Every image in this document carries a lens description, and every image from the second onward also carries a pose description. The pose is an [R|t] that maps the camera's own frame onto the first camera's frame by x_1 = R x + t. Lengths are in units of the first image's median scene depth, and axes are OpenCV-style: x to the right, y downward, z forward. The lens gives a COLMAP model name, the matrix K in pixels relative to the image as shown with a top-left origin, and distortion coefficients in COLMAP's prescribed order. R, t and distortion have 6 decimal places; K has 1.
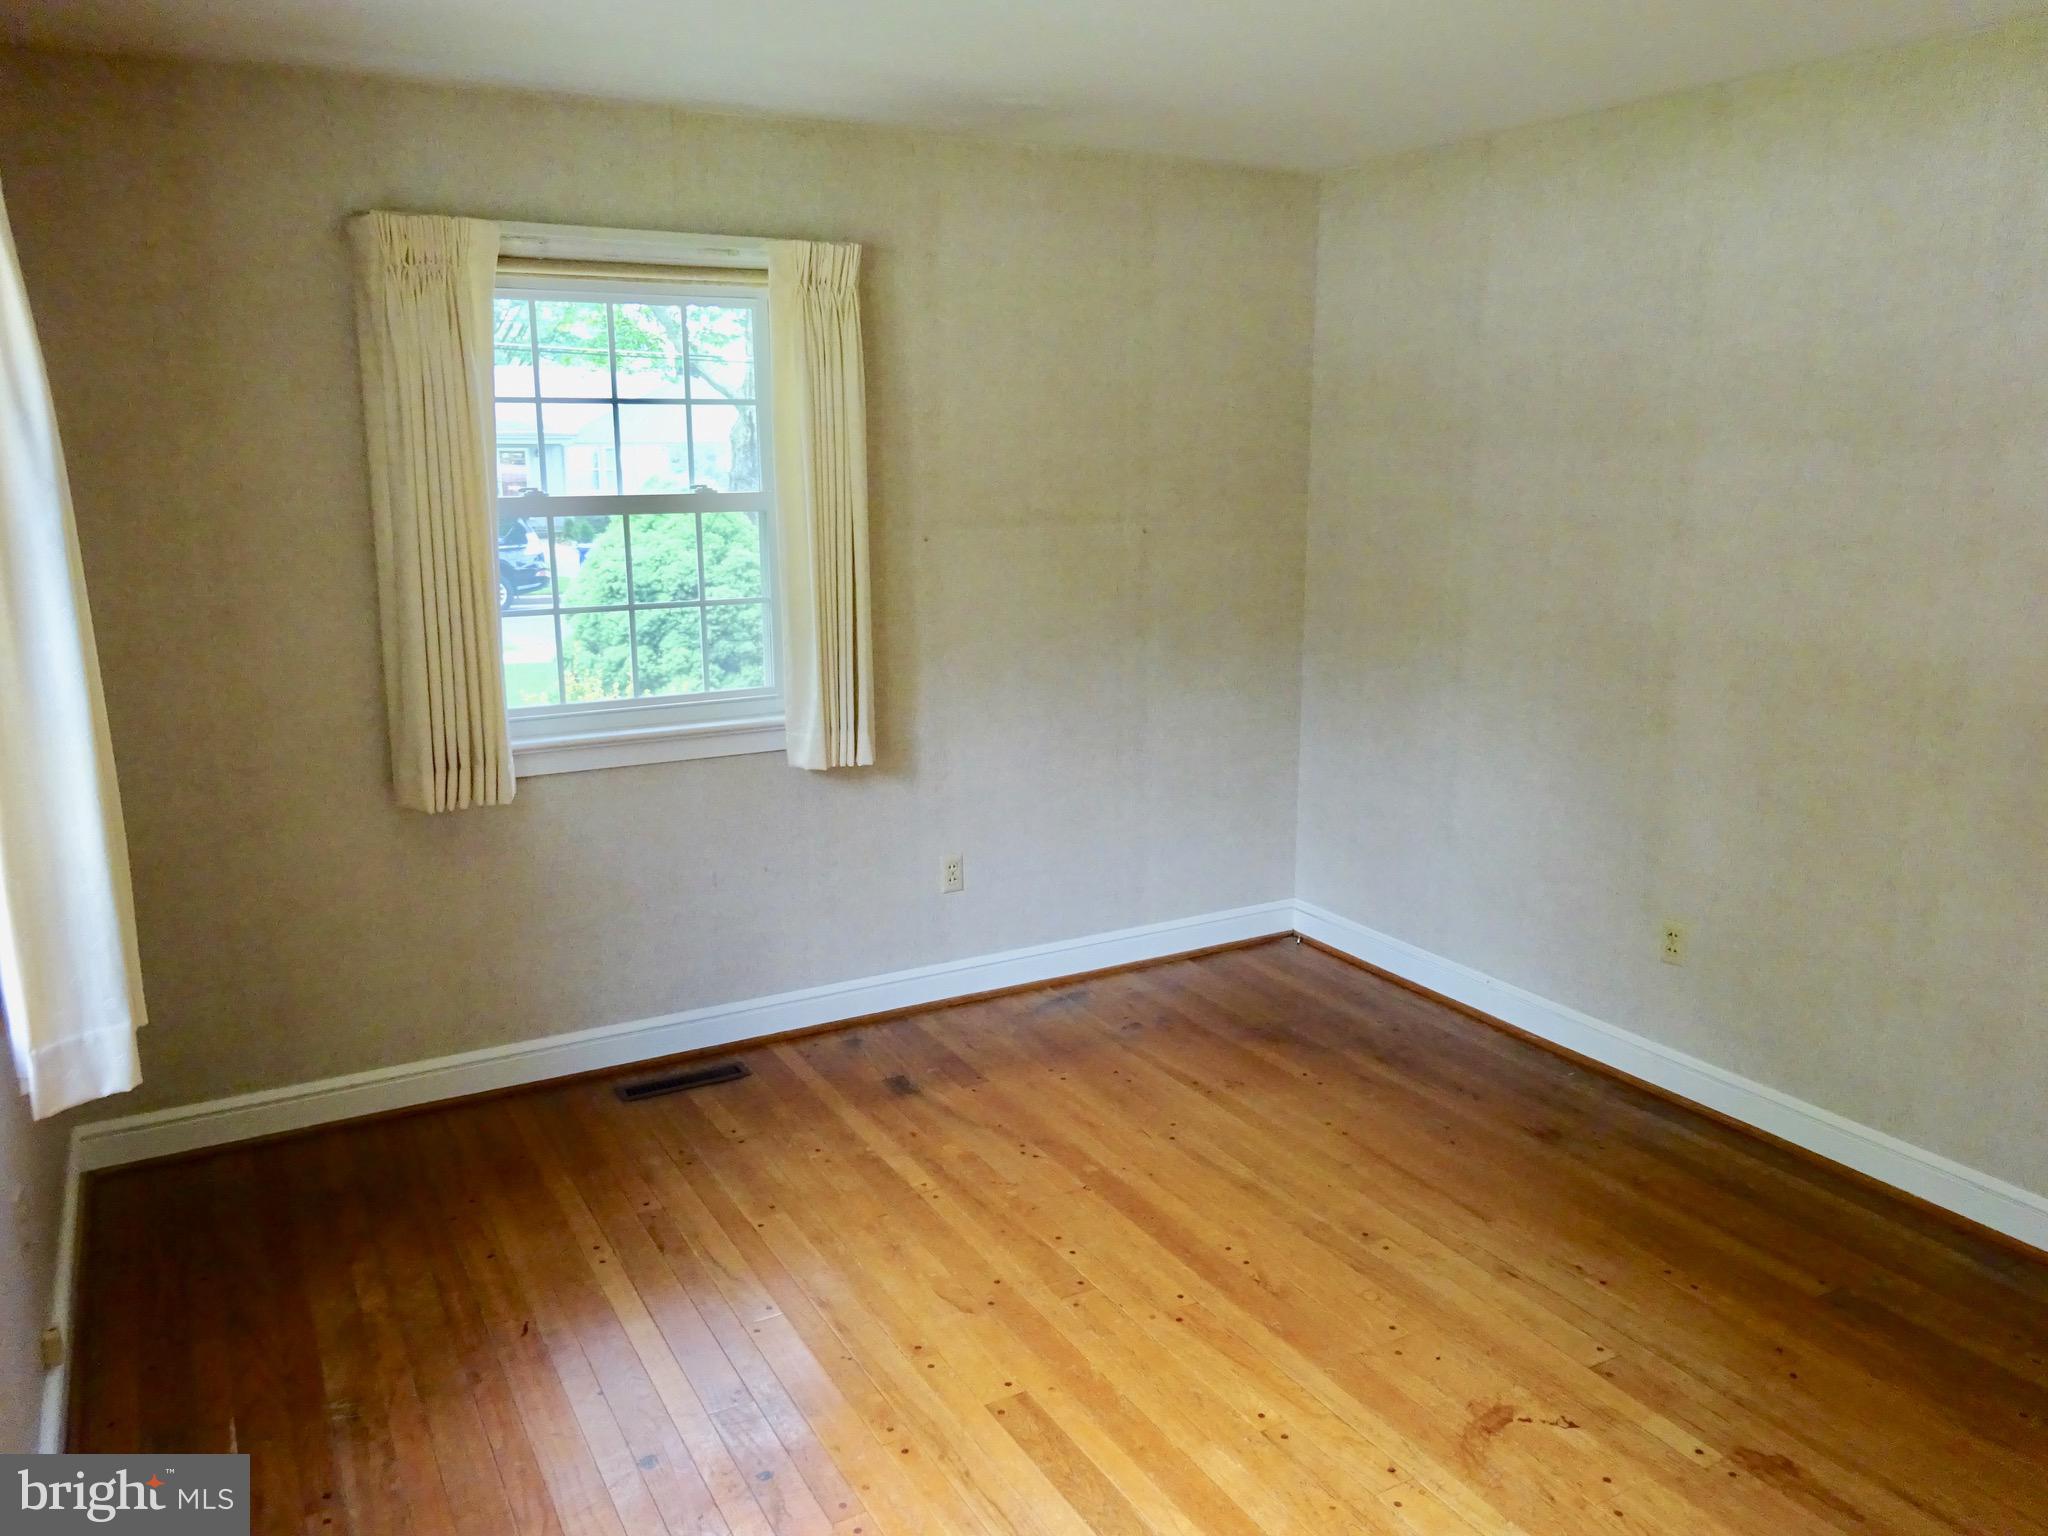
lens RADIAL K [[1513.2, 0, 1021.4], [0, 1513.2, 777.6], [0, 0, 1]] dist [0.000070, -0.000157]
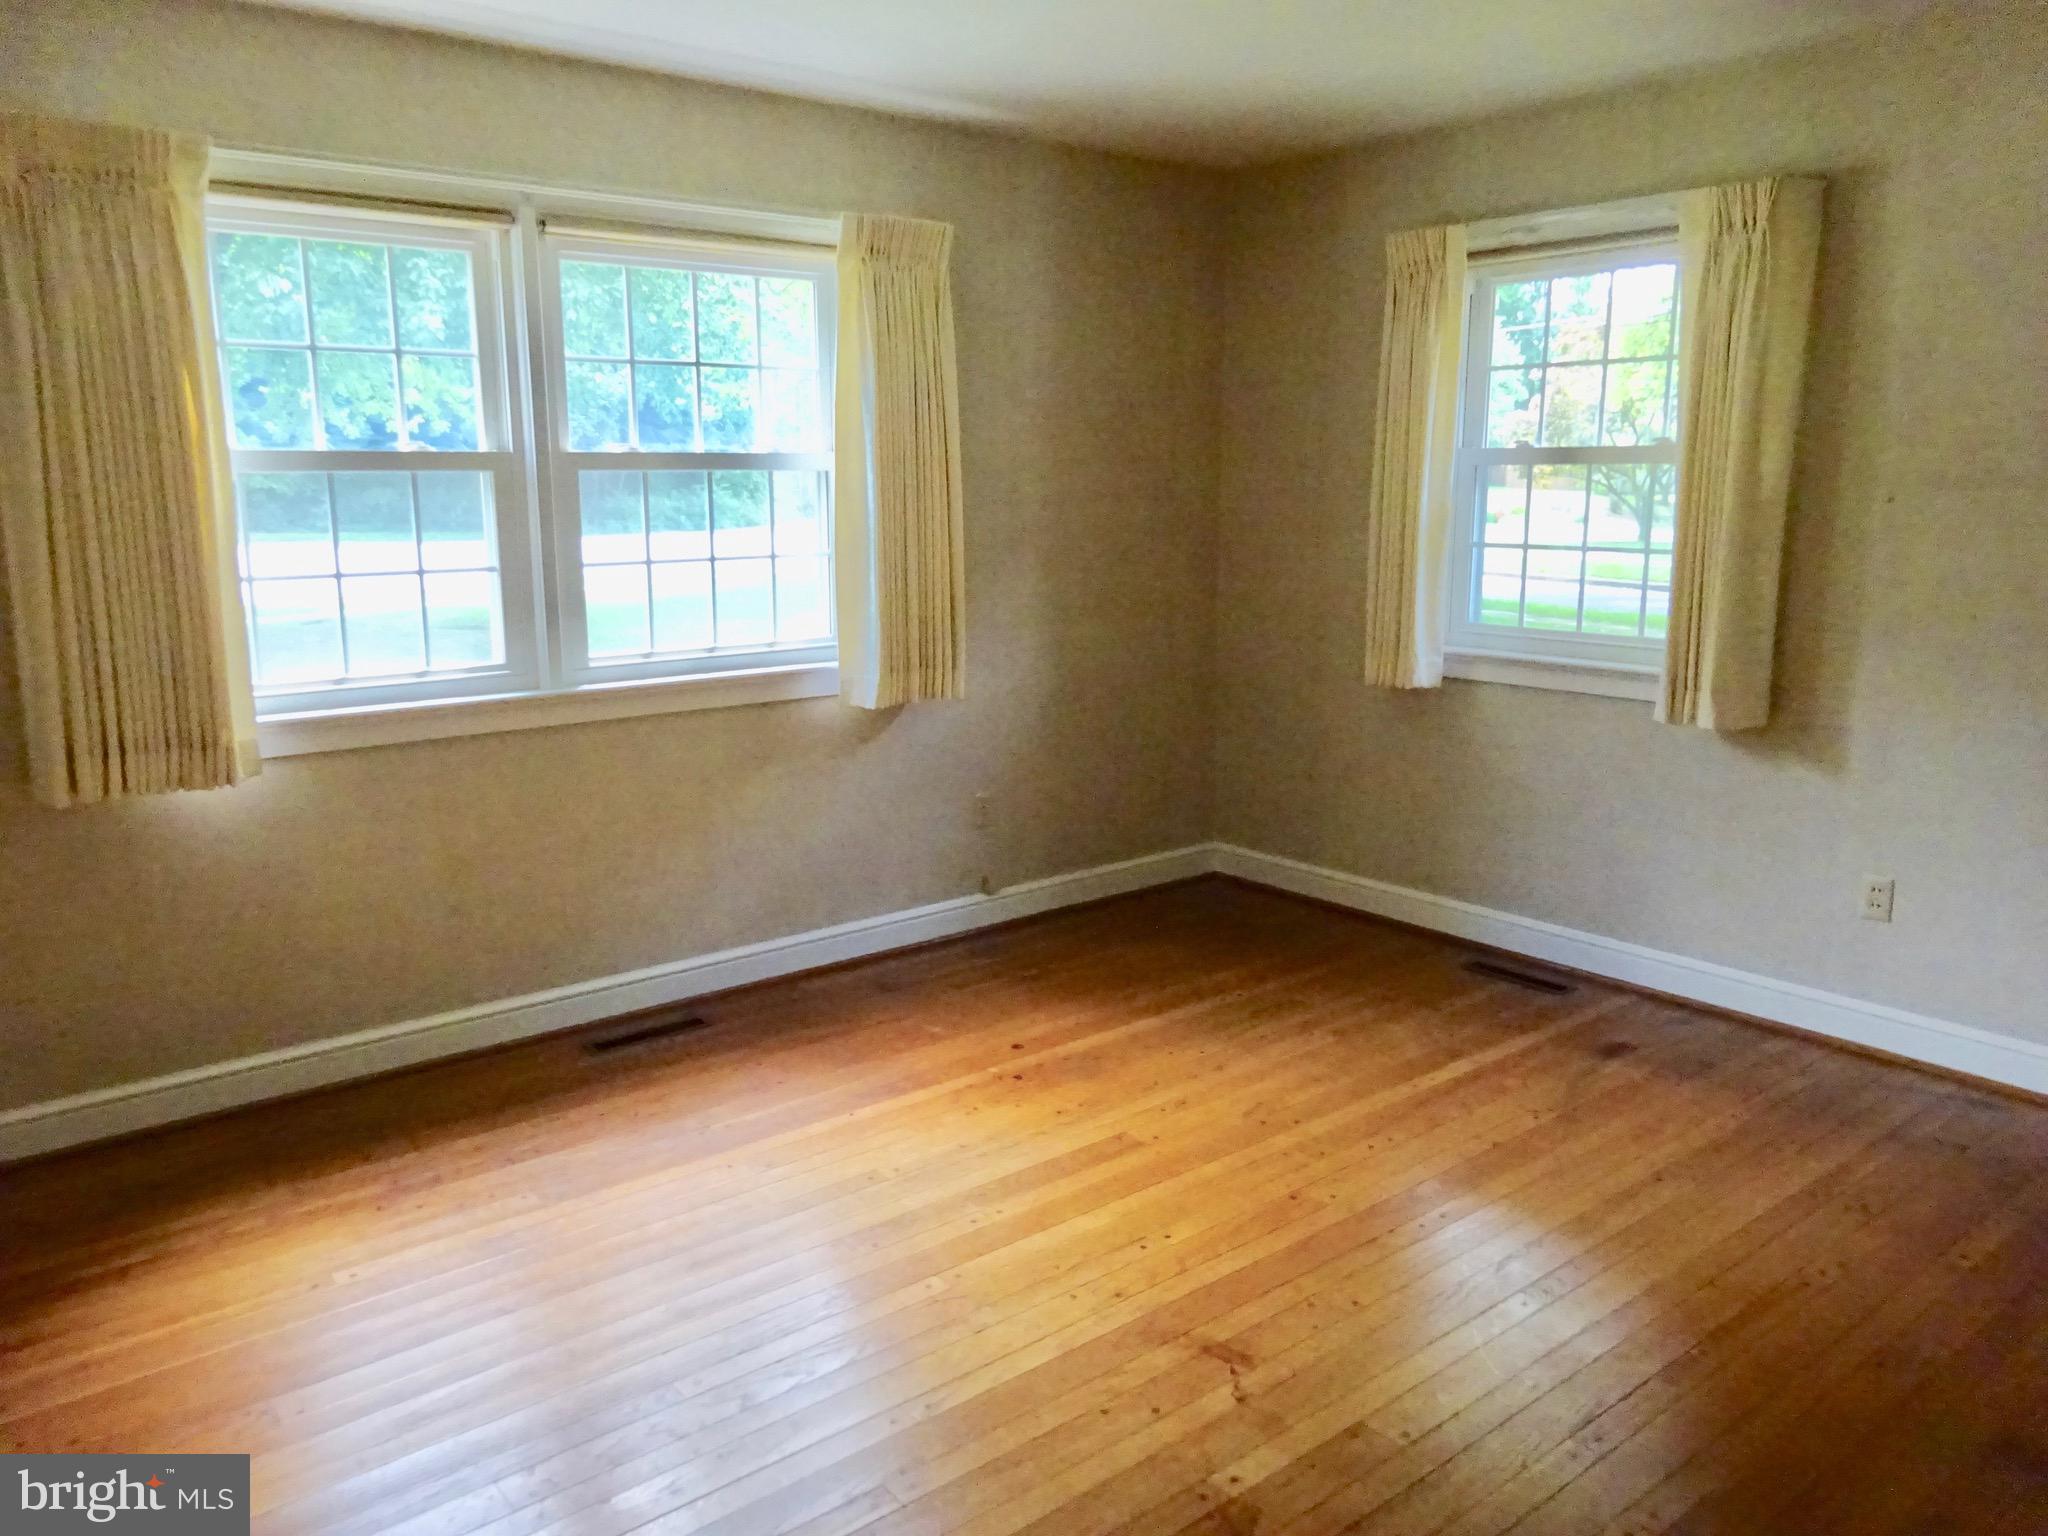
lens RADIAL K [[1513.2, 0, 1021.4], [0, 1513.2, 777.6], [0, 0, 1]] dist [0.000070, -0.000157]
pose [[0.175466, 0.198264, -0.964315, 0.820869], [-0.210460, 0.964422, 0.159991, -0.044848], [0.961727, 0.174877, 0.210950, 0.426620]]
